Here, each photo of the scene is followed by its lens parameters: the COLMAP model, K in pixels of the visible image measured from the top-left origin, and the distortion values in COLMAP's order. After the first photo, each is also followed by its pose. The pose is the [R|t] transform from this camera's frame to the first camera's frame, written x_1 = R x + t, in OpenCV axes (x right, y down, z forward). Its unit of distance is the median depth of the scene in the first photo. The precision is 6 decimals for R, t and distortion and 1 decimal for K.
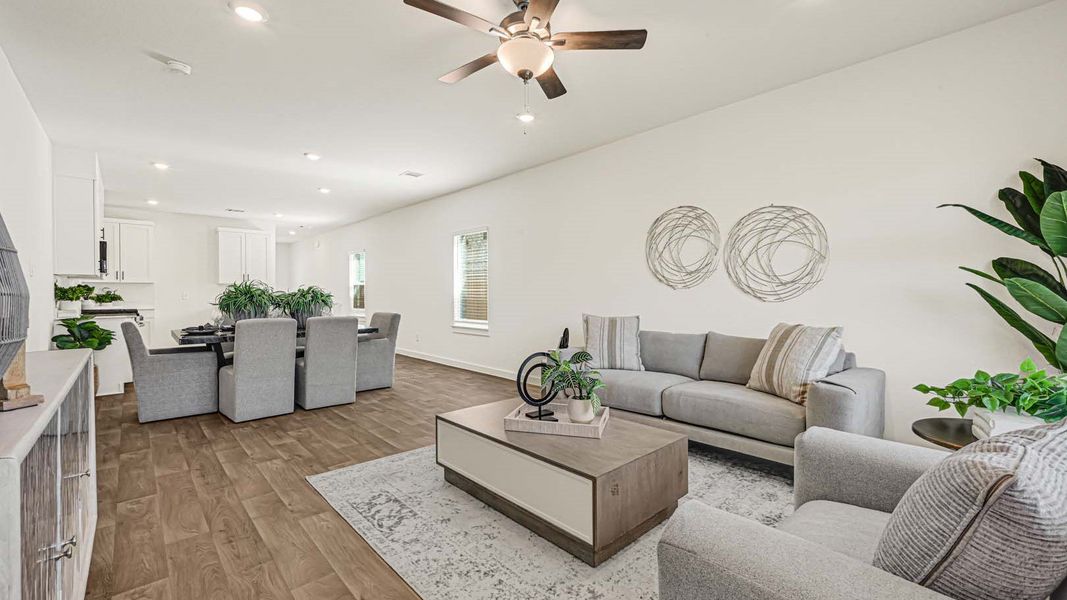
lens RADIAL K [[432.3, 0, 535.5], [0, 432.3, 295.7], [0, 0, 1]] dist [-0.000562, -0.000158]
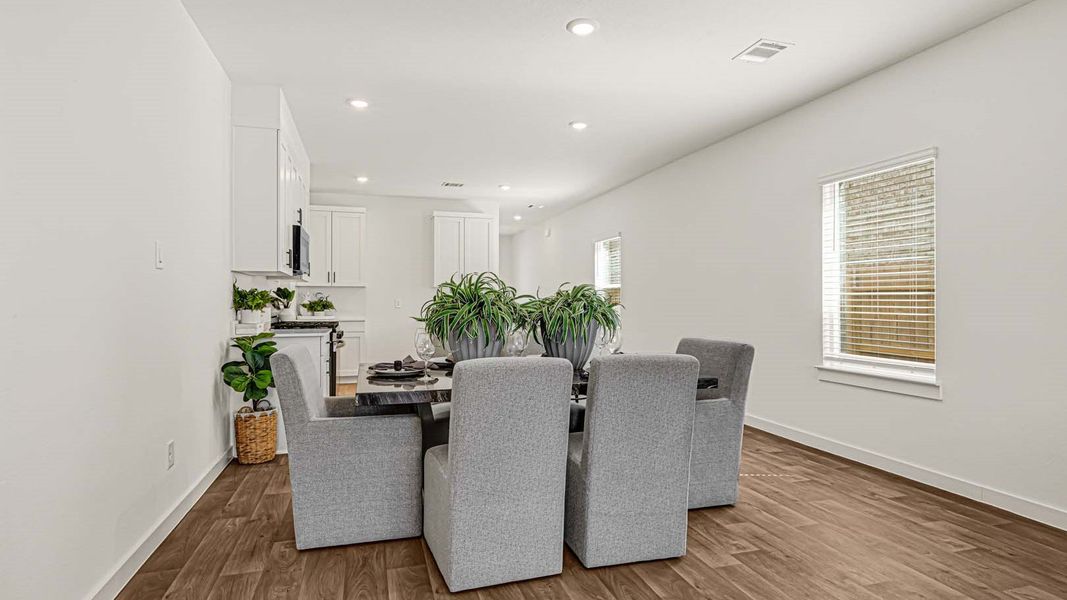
lens RADIAL K [[545.7, 0, 533.5], [0, 545.7, 300.0], [0, 0, 1]] dist [0.004150, 0.000449]
pose [[0.896272, 0.001472, -0.443502, -0.298086], [-0.005086, 0.999963, -0.006958, -0.000531], [0.443475, 0.008492, 0.896247, 0.428770]]
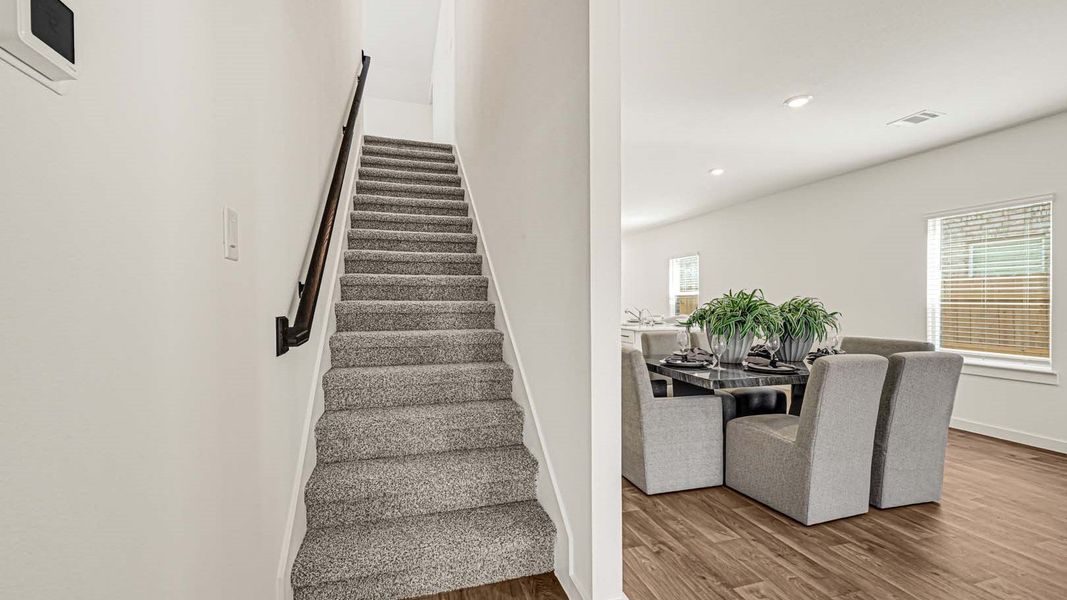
lens RADIAL K [[433.5, 0, 527.0], [0, 433.5, 305.4], [0, 0, 1]] dist [0.003588, 0.000283]
pose [[0.896301, 0.009906, -0.443335, -0.622903], [-0.008395, 0.999950, 0.005371, -0.010916], [0.443366, -0.001092, 0.896340, 0.227334]]
